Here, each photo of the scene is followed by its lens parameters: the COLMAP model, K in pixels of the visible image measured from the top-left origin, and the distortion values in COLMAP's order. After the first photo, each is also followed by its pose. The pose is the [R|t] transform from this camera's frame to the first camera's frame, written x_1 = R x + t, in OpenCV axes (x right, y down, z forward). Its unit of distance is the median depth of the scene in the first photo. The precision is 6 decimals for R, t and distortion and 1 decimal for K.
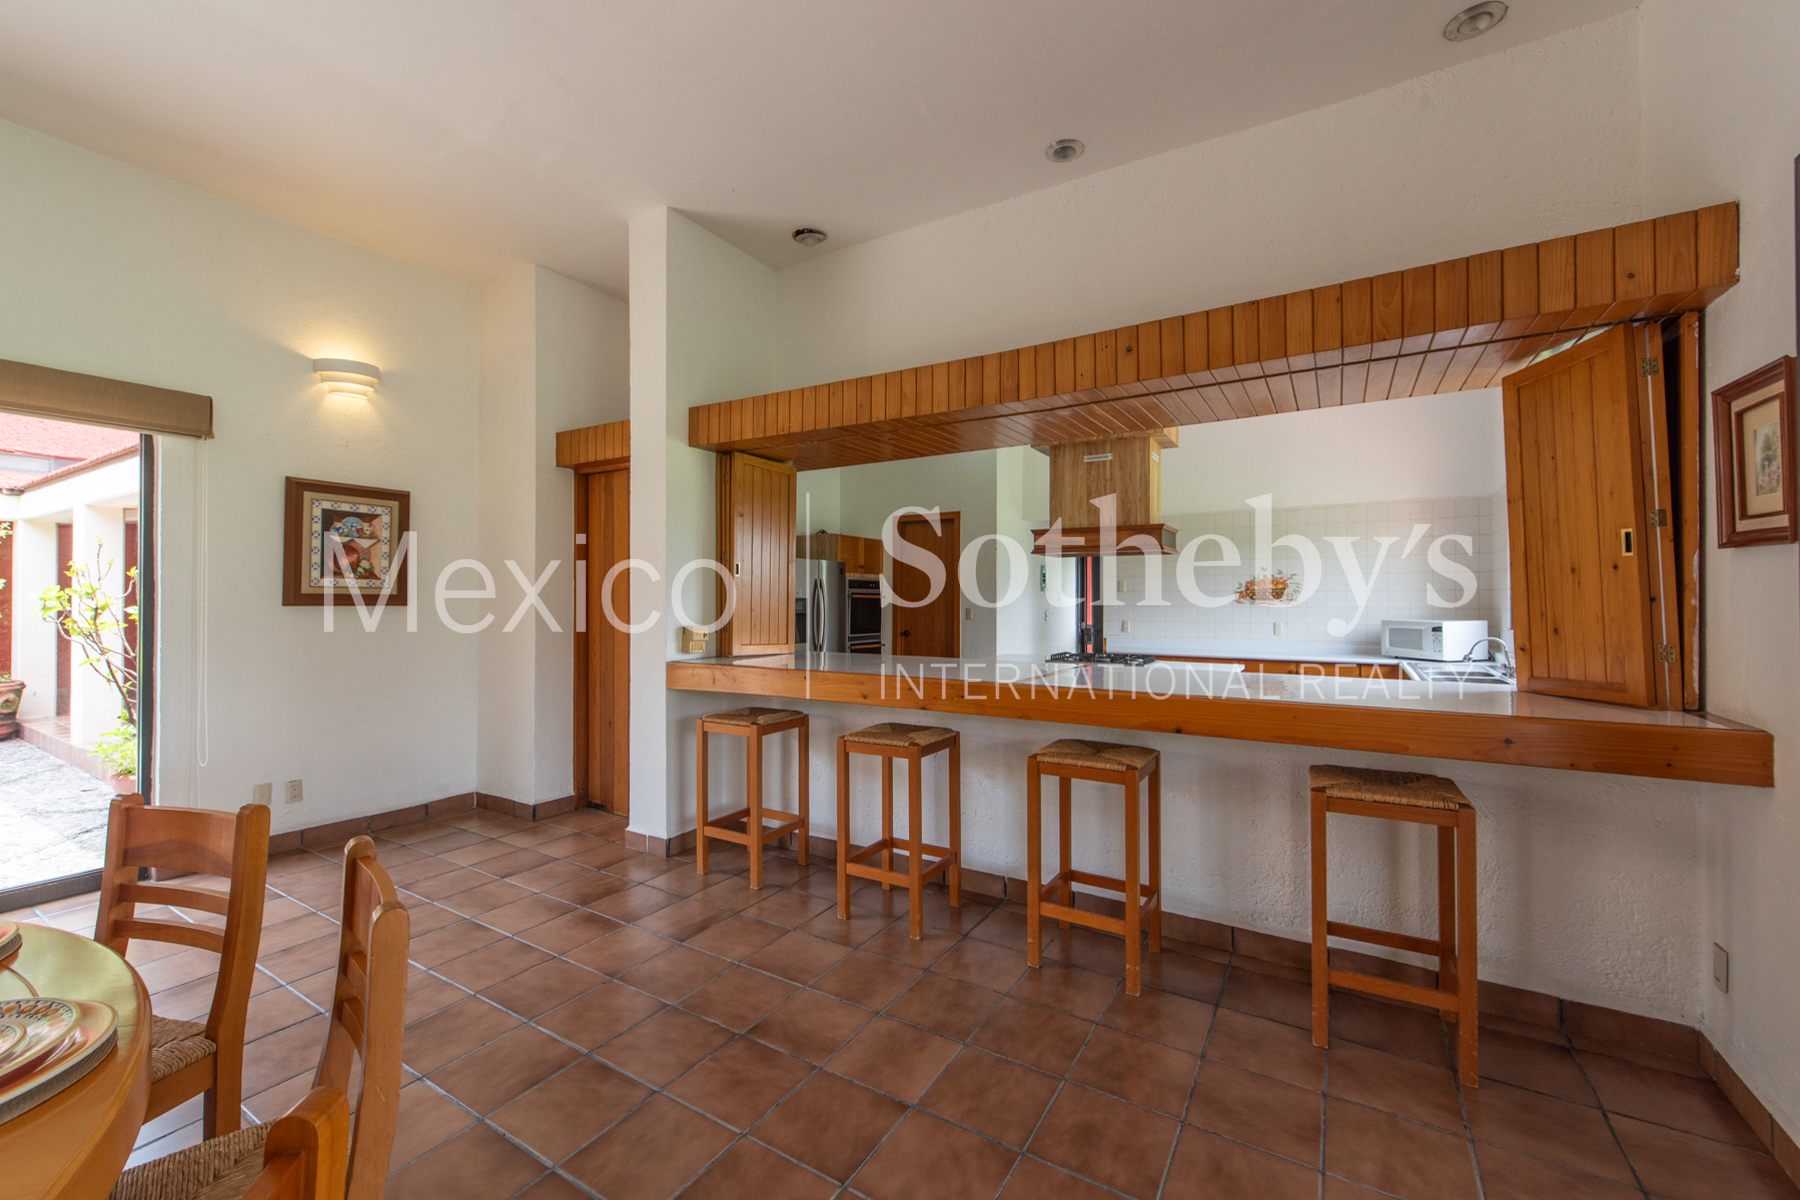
lens RADIAL K [[728.9, 0, 888.4], [0, 728.9, 597.1], [0, 0, 1]] dist [0.003398, 0.000259]
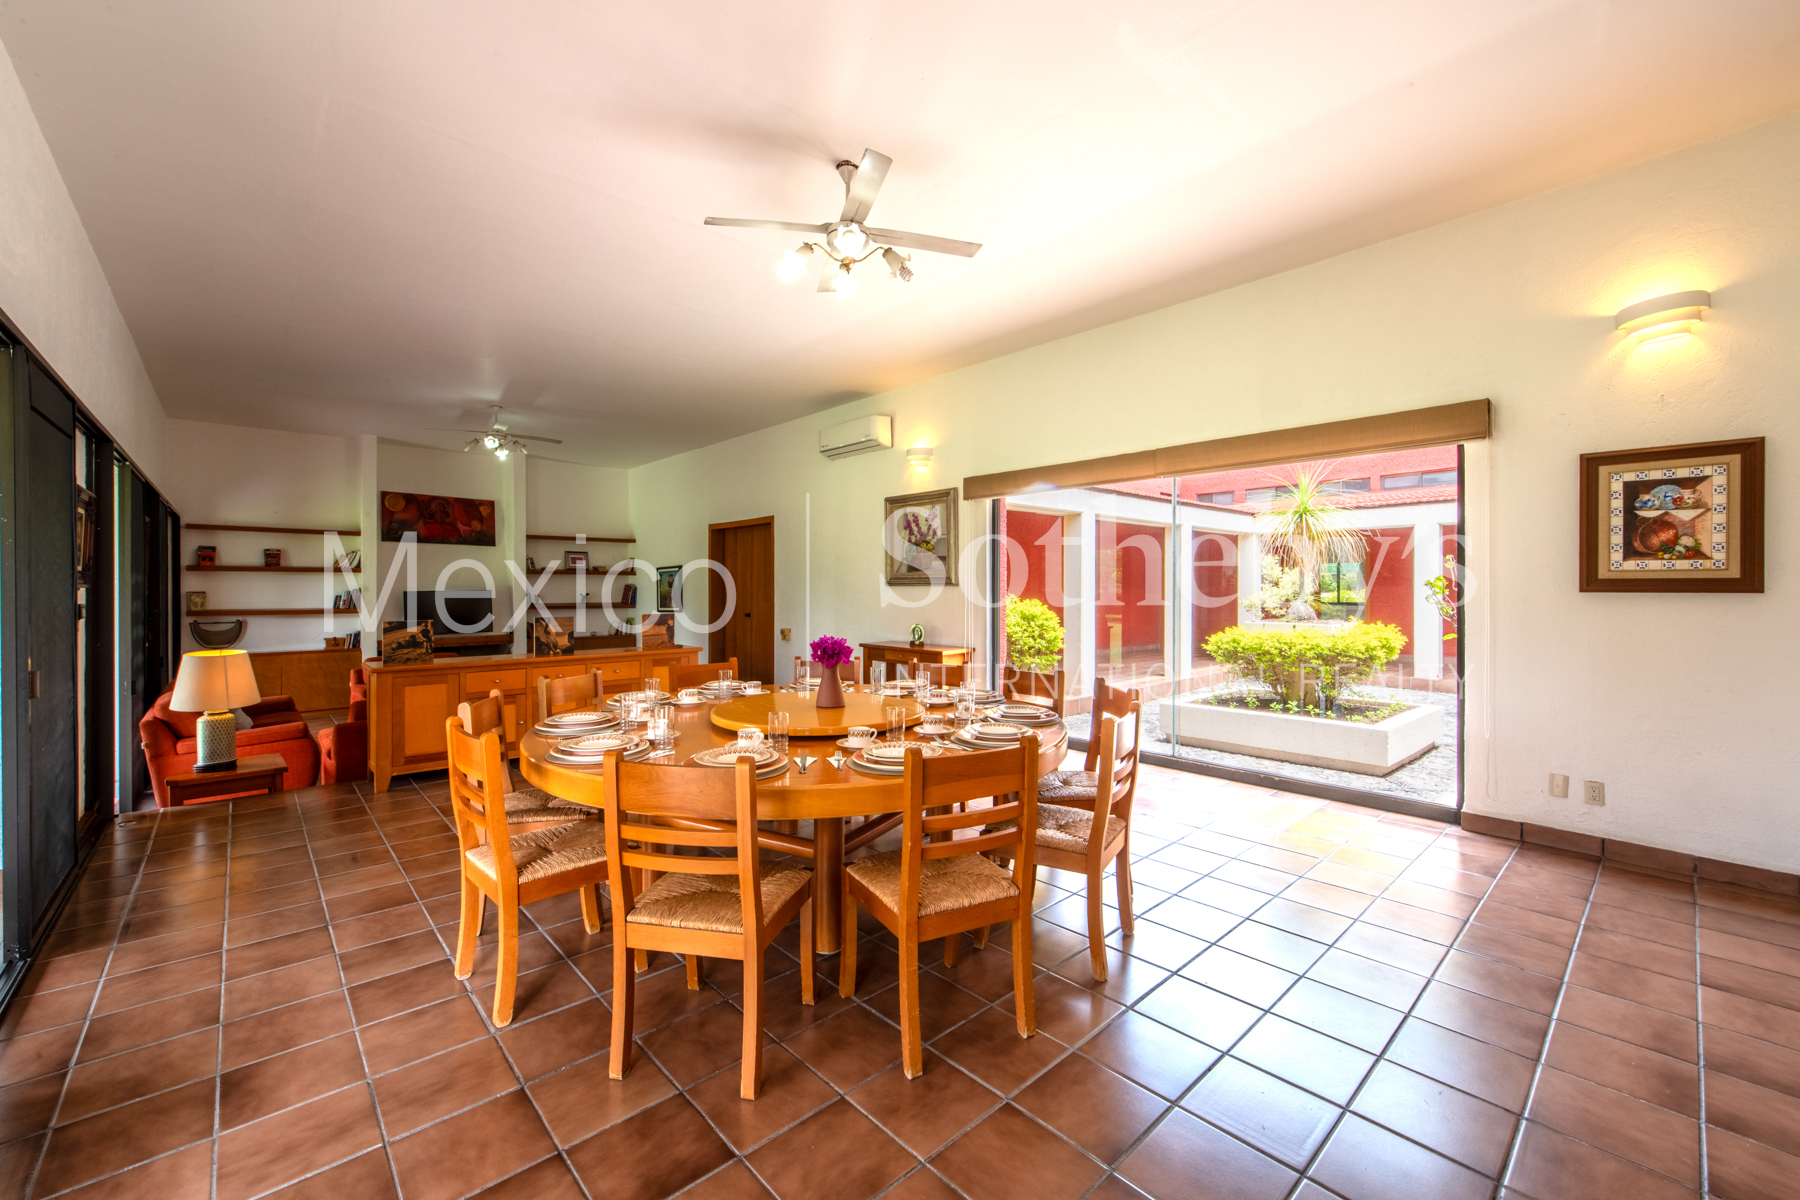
lens RADIAL K [[728.9, 0, 897.8], [0, 728.9, 591.9], [0, 0, 1]] dist [0.003398, 0.000259]
pose [[-0.271544, 0.003883, -0.962418, 0.308175], [0.007083, 0.999973, 0.002036, 0.003287], [0.962400, -0.006264, -0.271564, 0.398384]]
